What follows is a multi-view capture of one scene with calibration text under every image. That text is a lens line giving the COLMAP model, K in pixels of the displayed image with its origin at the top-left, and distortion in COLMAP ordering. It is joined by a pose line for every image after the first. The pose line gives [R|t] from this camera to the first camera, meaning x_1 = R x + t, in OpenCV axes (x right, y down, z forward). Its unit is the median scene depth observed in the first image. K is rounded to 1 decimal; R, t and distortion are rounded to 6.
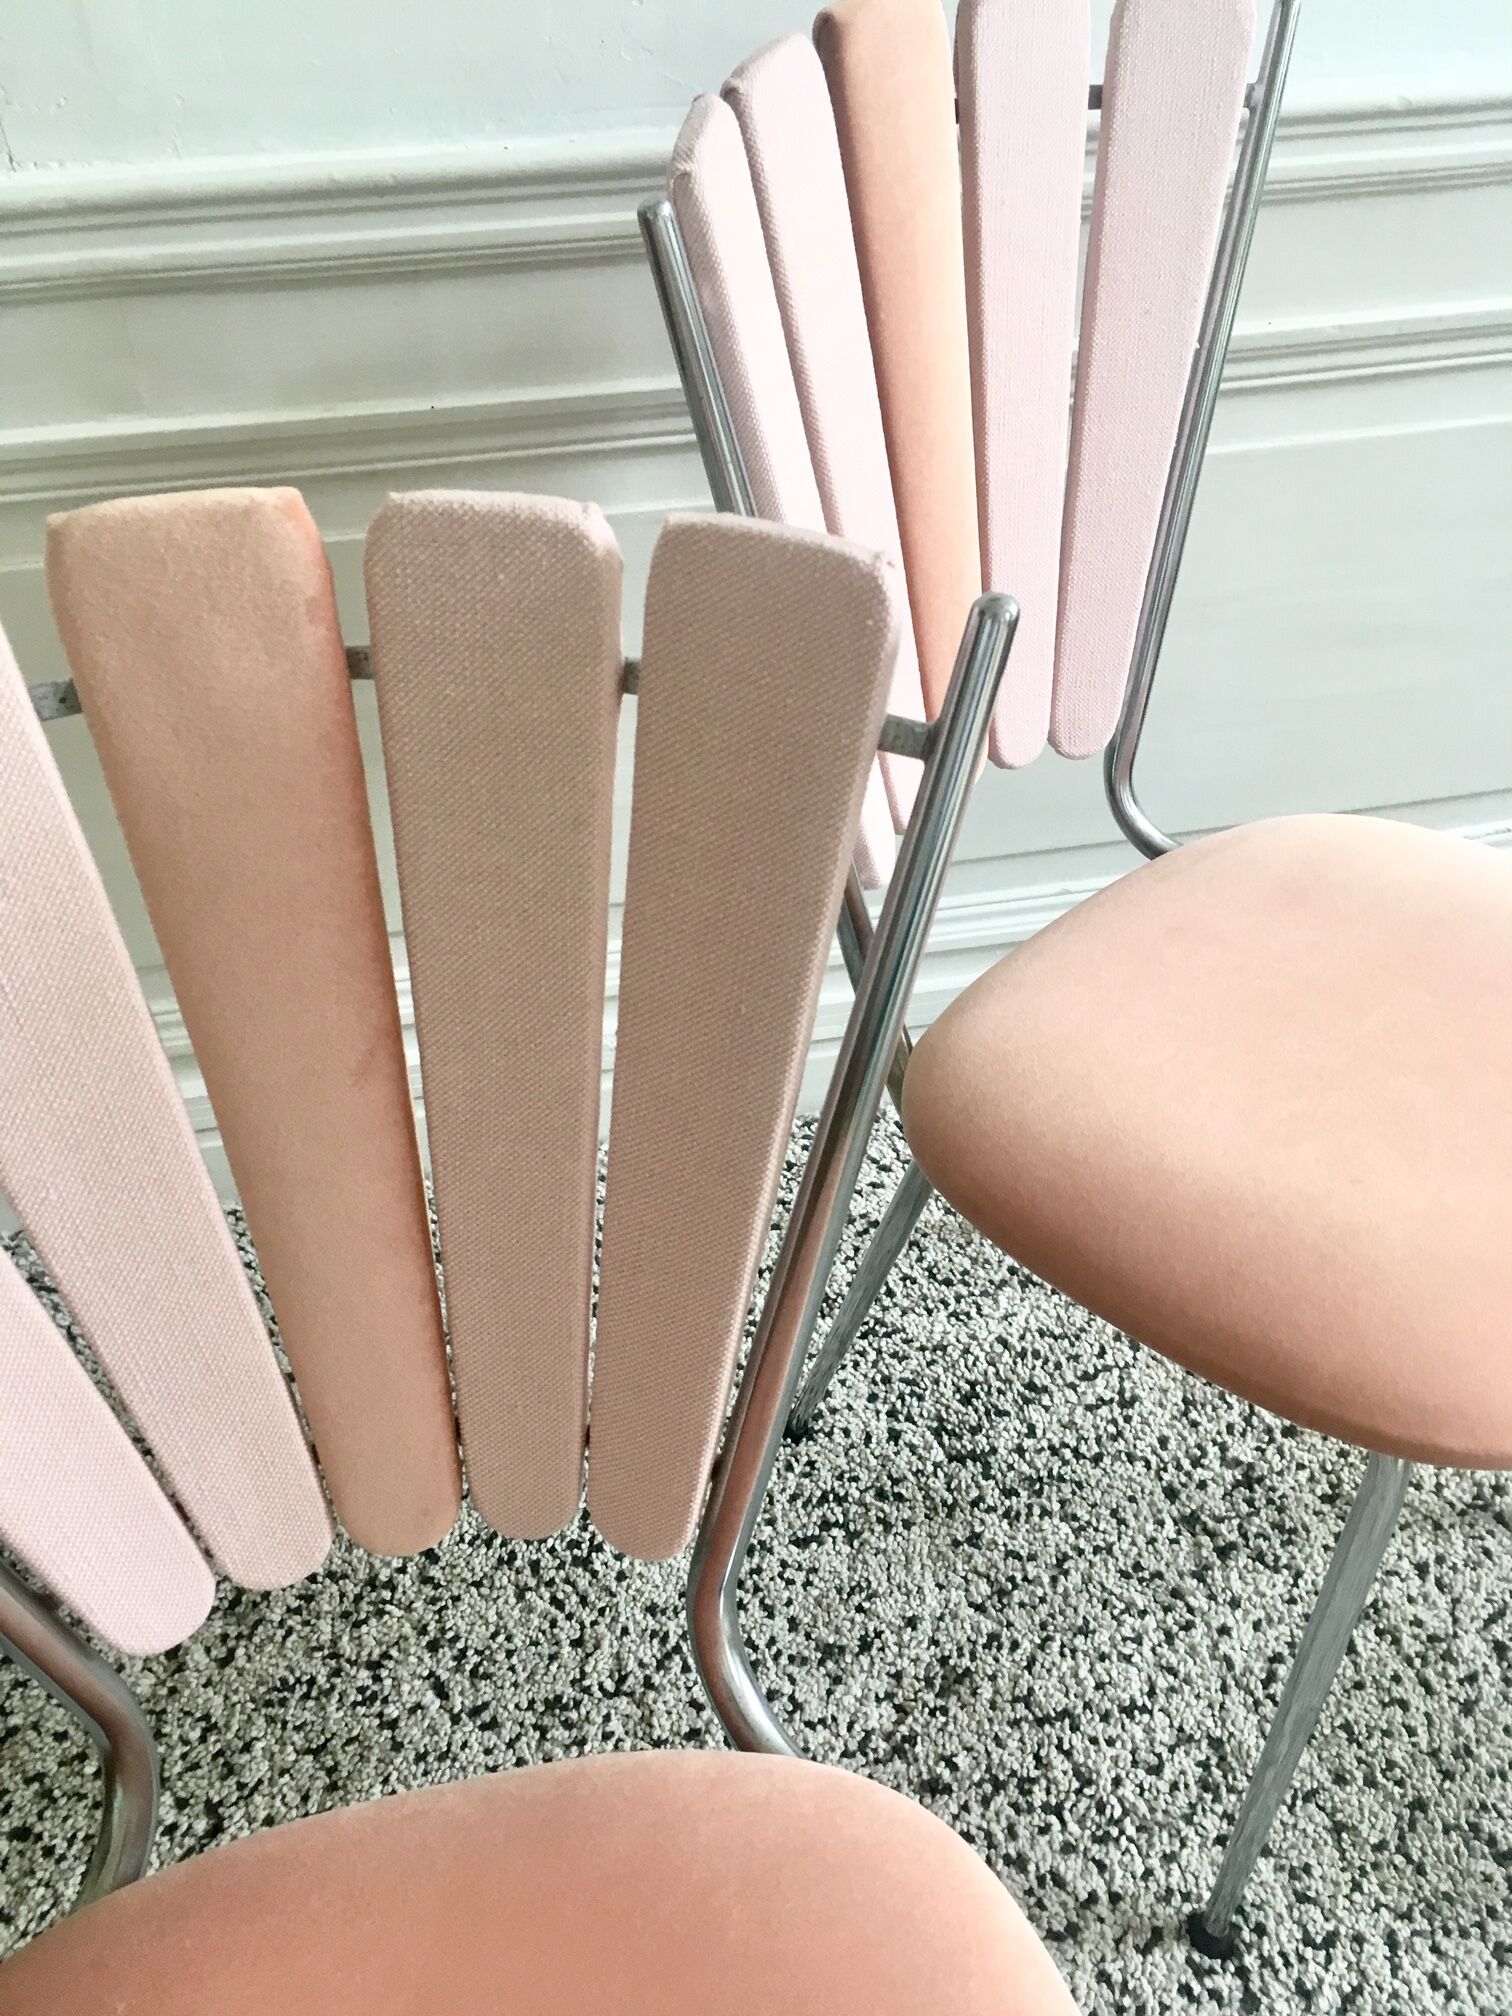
lens RADIAL K [[1724.8, 0, 756.2], [0, 1724.8, 1004.8], [0, 0, 1]] dist [0.076873, -0.102859]
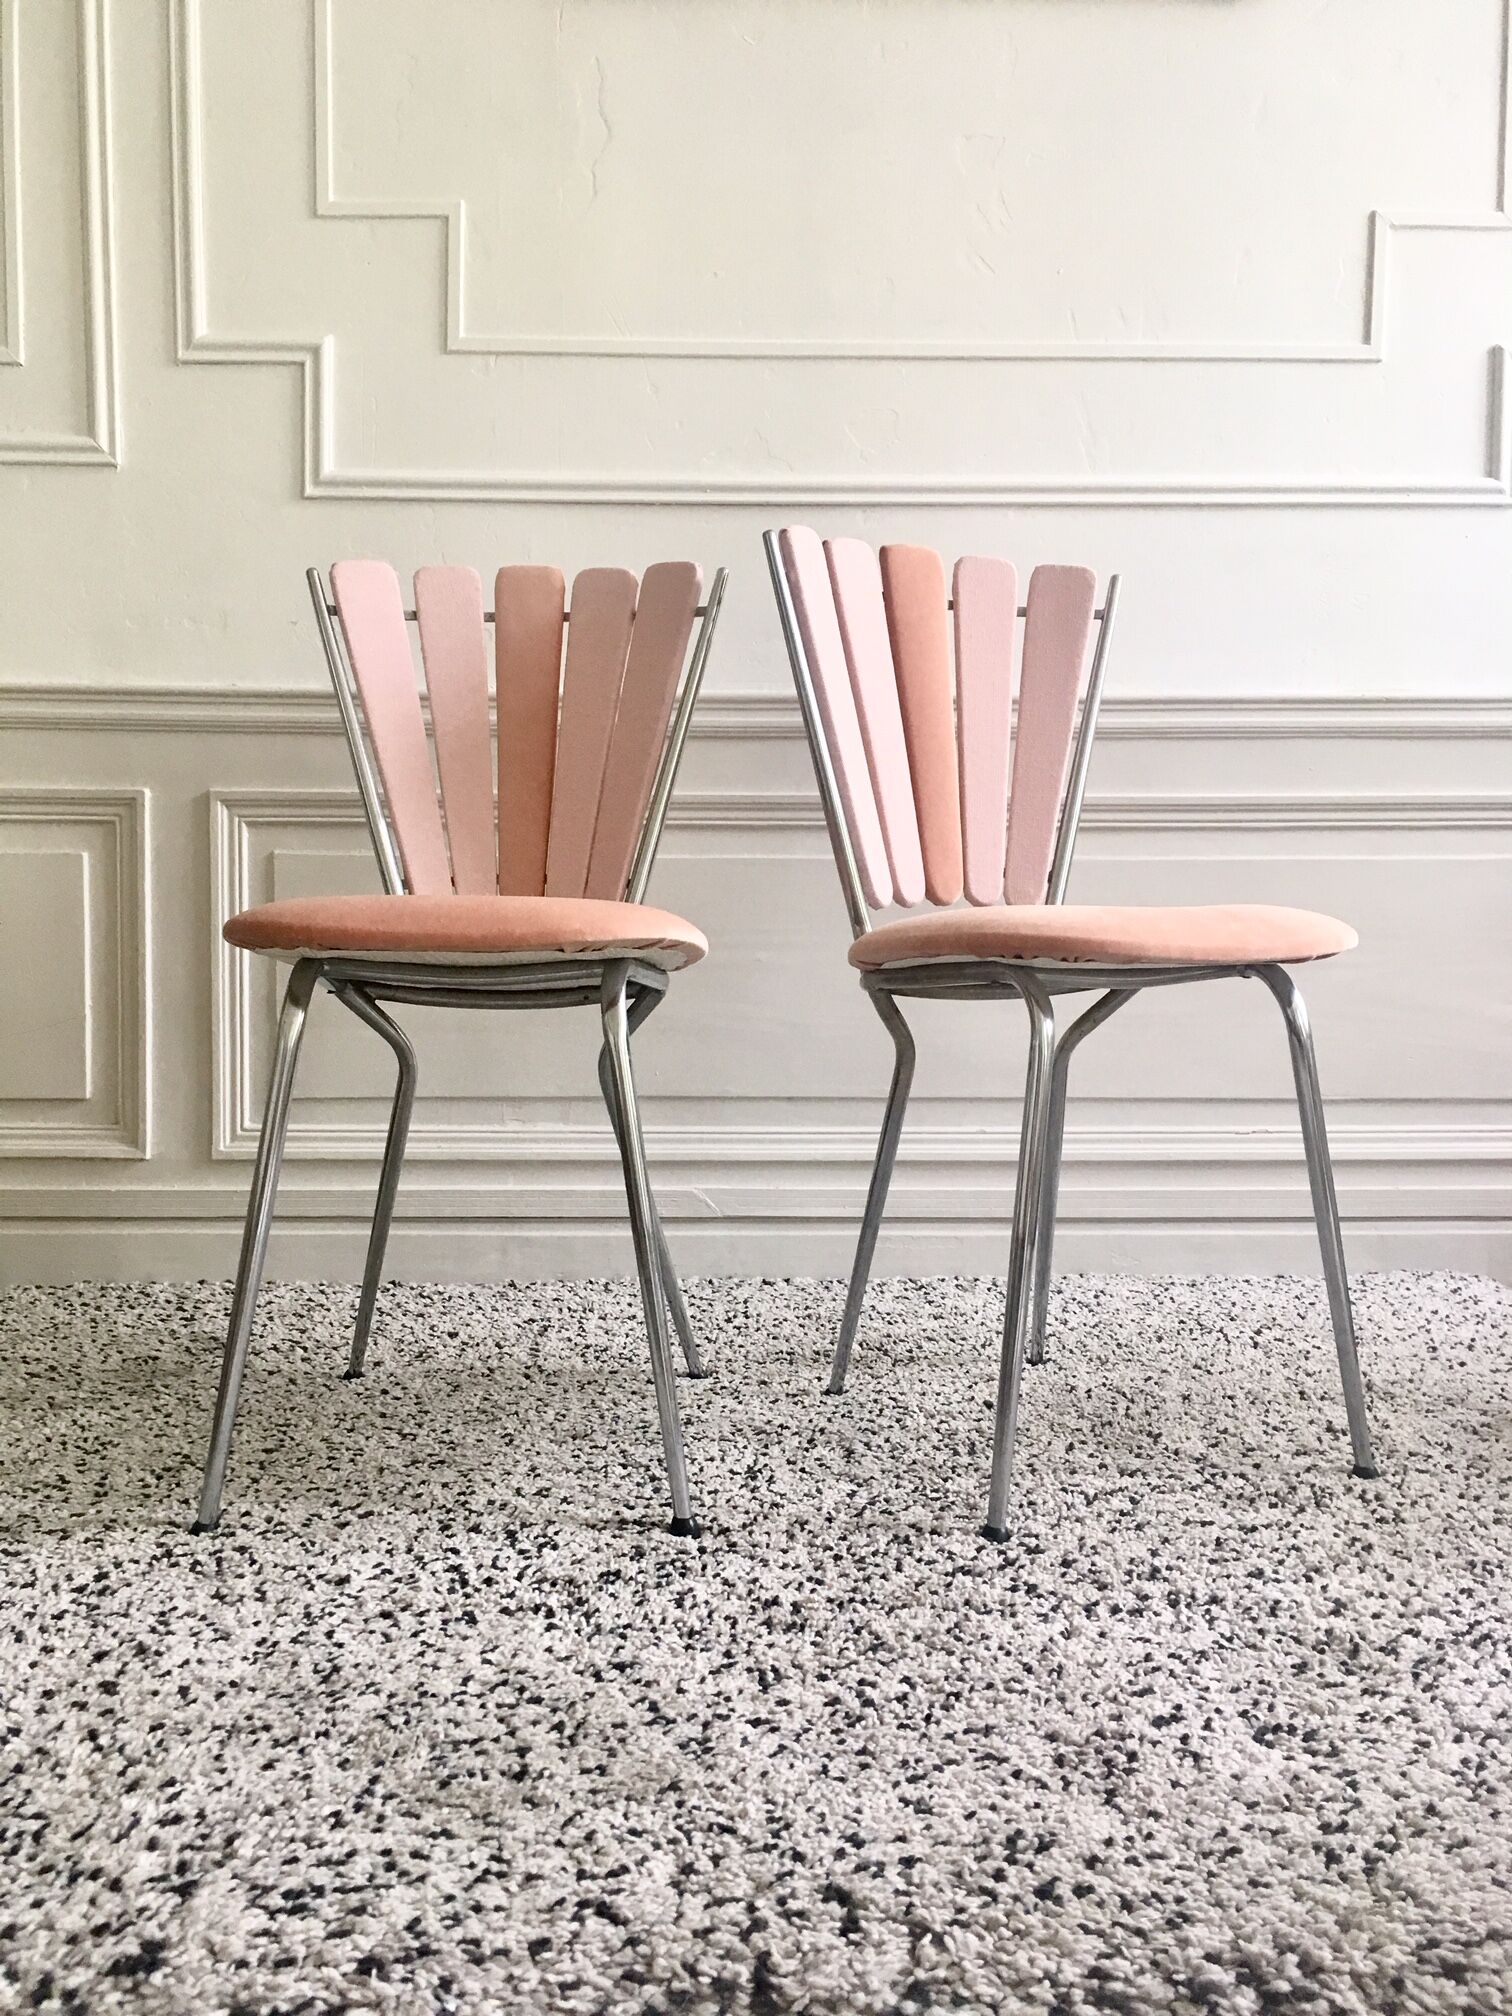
lens RADIAL K [[1724.8, 0, 741.8], [0, 1724.8, 960.3], [0, 0, 1]] dist [0.076873, -0.102859]
pose [[0.983466, 0.023144, -0.179608, 0.313127], [-0.134211, 0.759027, -0.637076, 1.140355], [0.121583, 0.650648, 0.749583, -0.471643]]
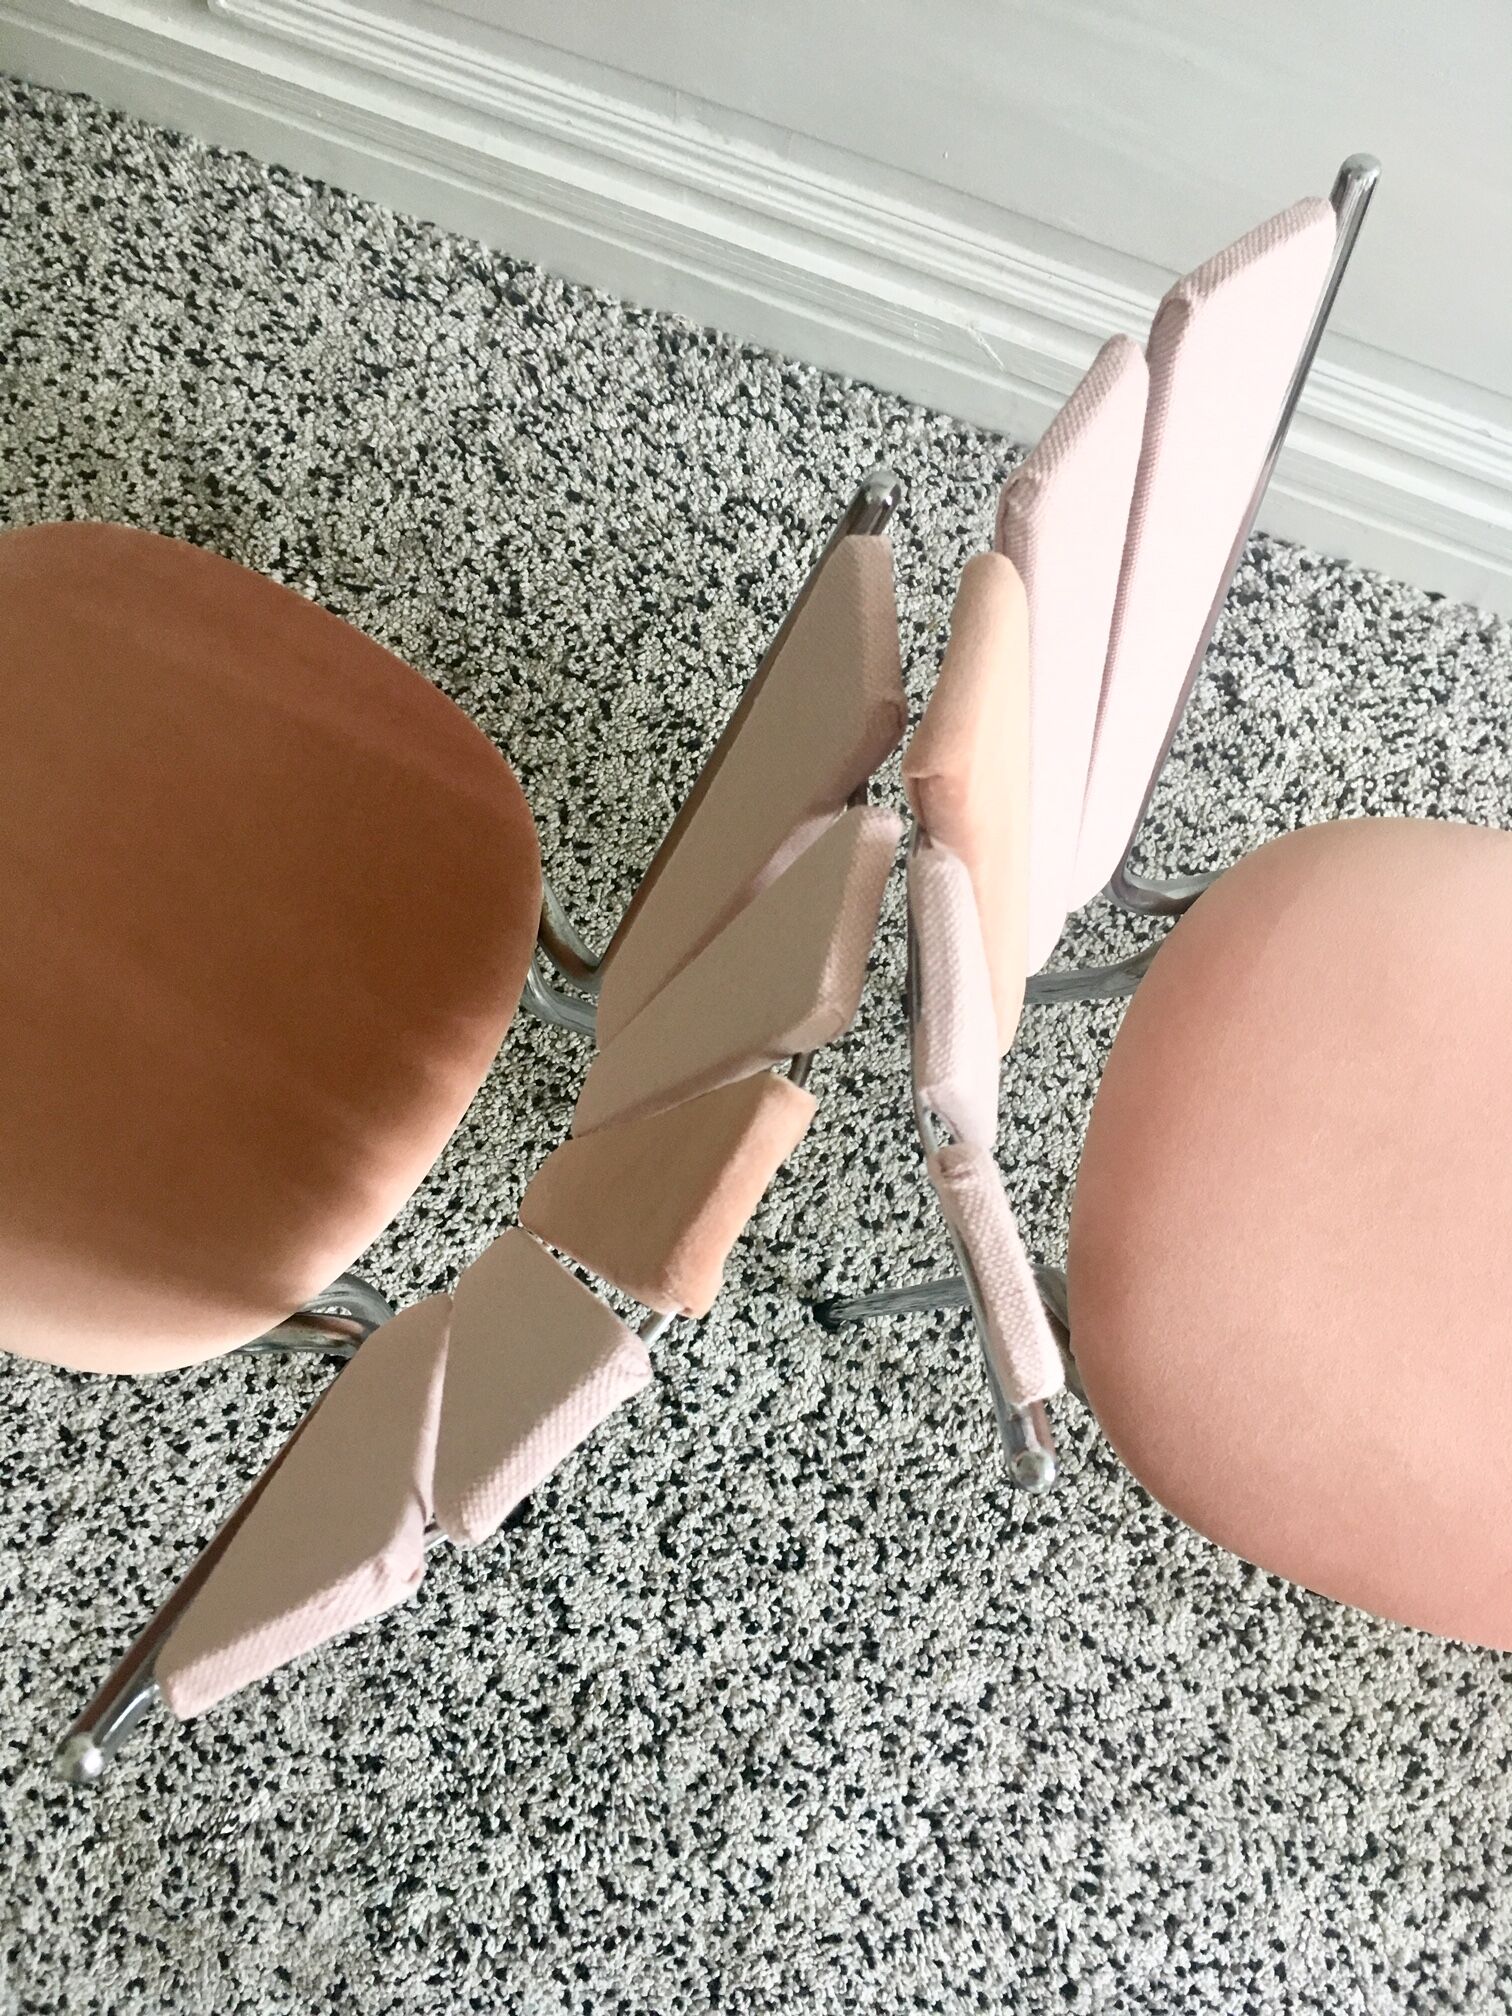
lens RADIAL K [[1724.8, 0, 748.1], [0, 1724.8, 1021.1], [0, 0, 1]] dist [0.076873, -0.102859]
pose [[0.846940, 0.527690, -0.065078, 0.092409], [-0.397992, 0.710366, 0.580501, -0.284897], [0.352554, -0.465749, 0.811655, -0.033546]]
